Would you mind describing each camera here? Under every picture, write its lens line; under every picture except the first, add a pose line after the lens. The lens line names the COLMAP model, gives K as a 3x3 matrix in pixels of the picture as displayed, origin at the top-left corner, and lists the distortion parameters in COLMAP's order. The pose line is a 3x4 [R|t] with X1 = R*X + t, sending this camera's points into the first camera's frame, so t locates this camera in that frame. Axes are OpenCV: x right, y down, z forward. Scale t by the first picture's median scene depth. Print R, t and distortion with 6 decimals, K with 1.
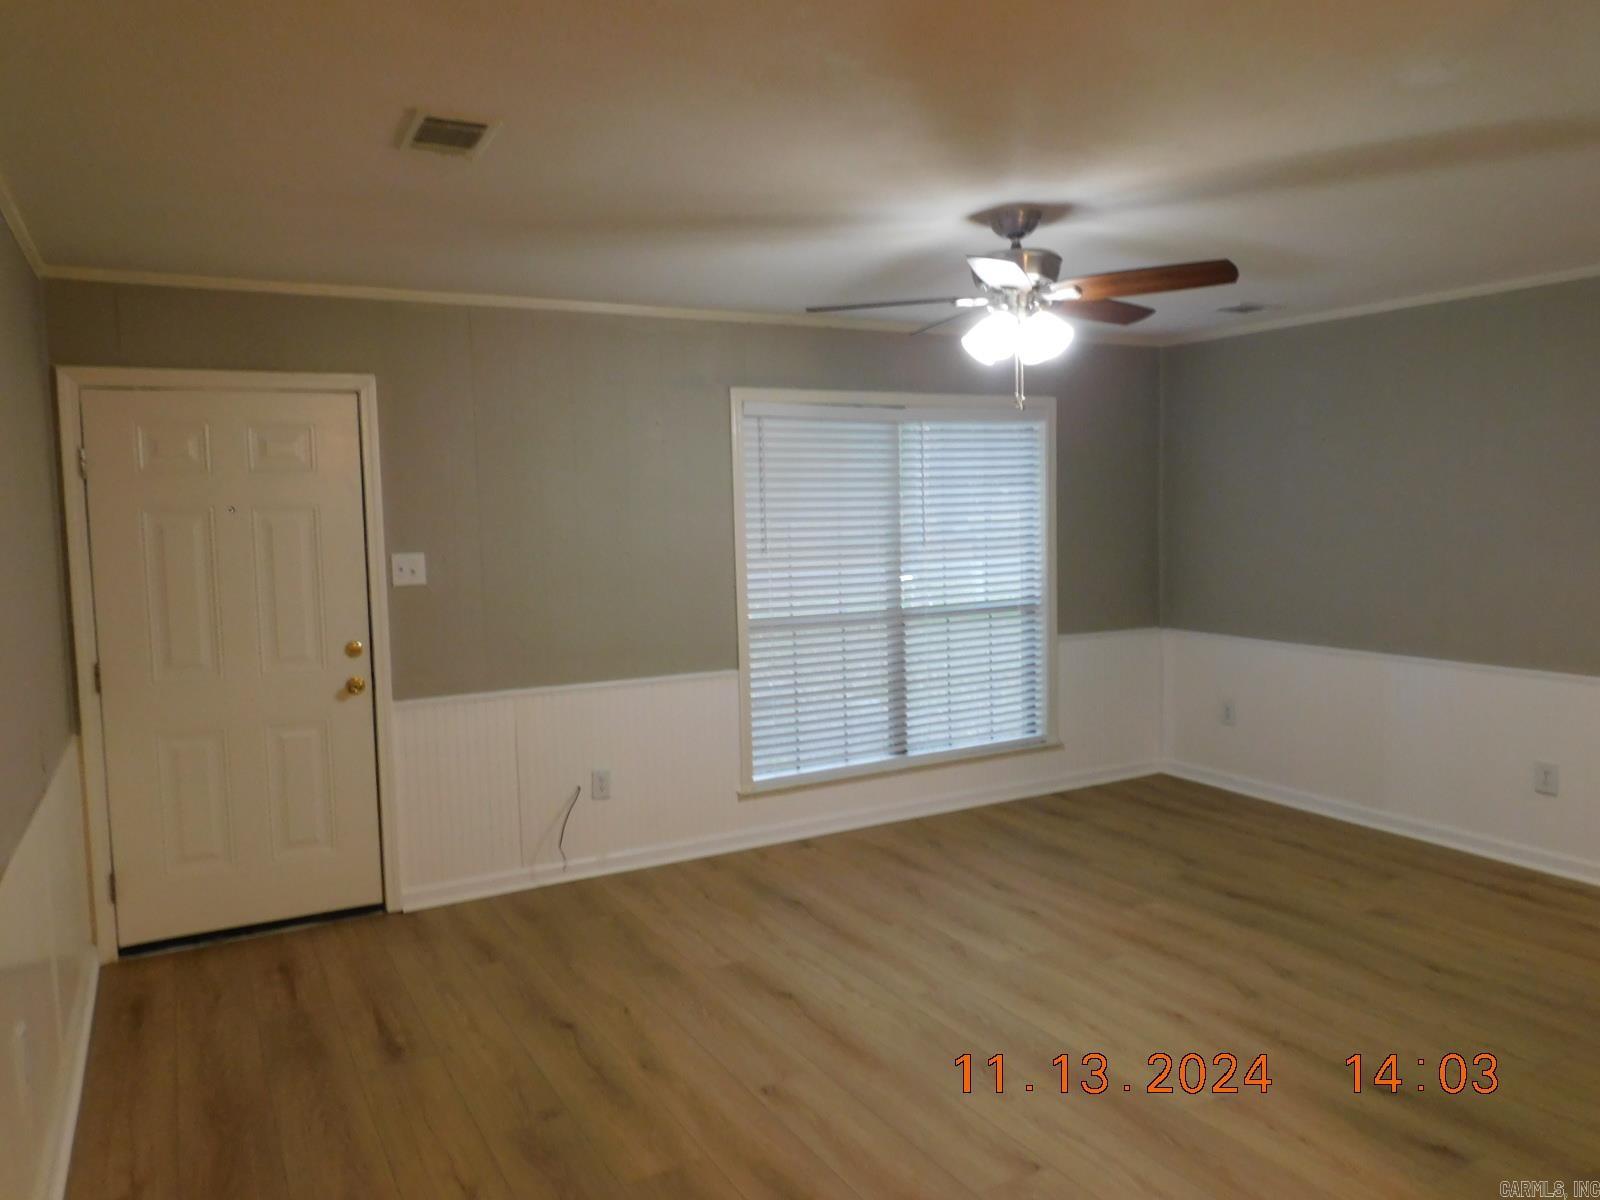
lens RADIAL K [[1141.8, 0, 805.7], [0, 1141.8, 599.8], [0, 0, 1]] dist [-0.012898, 0.002380]
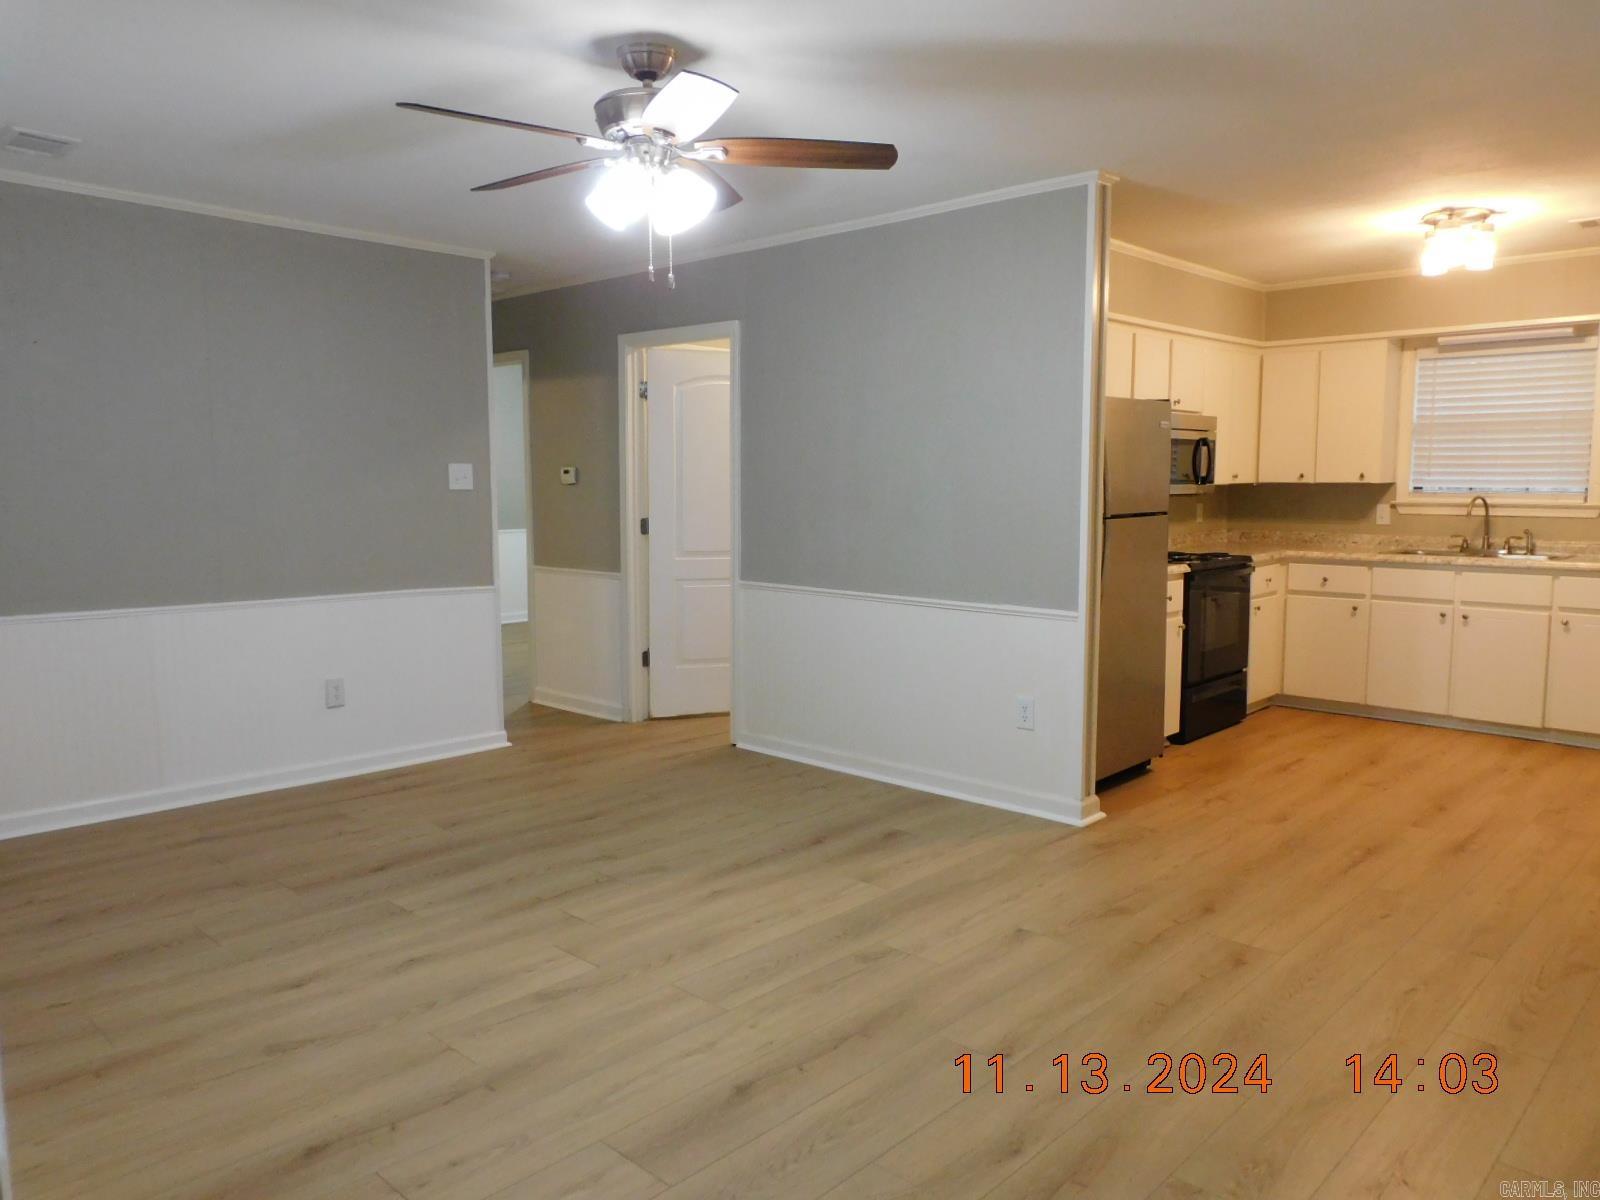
lens RADIAL K [[1141.8, 0, 805.7], [0, 1141.8, 599.8], [0, 0, 1]] dist [-0.012898, 0.002380]
pose [[-0.303232, -0.076165, 0.949868, -0.566758], [0.077940, 0.991479, 0.104382, -0.010204], [-0.949724, 0.105685, -0.294712, 0.983998]]
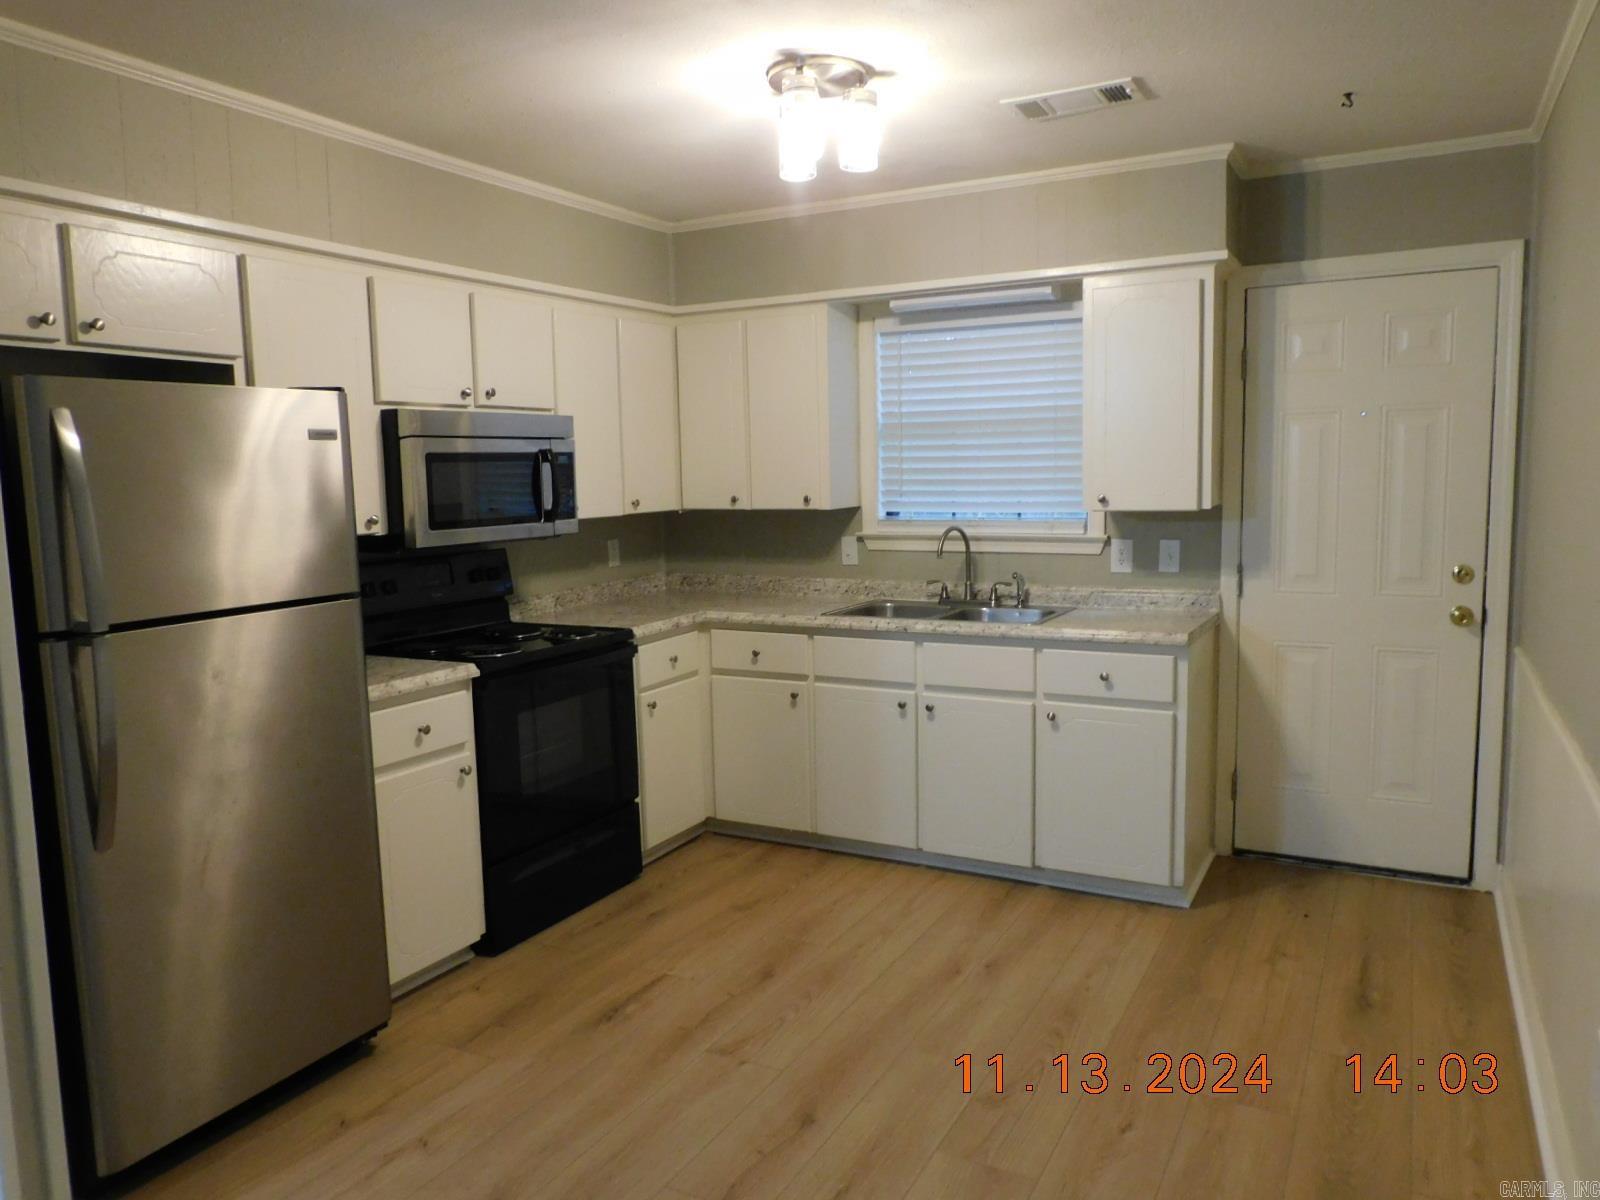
lens RADIAL K [[1141.8, 0, 805.7], [0, 1141.8, 599.8], [0, 0, 1]] dist [-0.012898, 0.002380]
pose [[-0.548024, -0.059931, 0.834313, -0.251758], [0.092465, 0.986977, 0.131634, -0.005981], [-0.831336, 0.149283, -0.535345, 0.439244]]
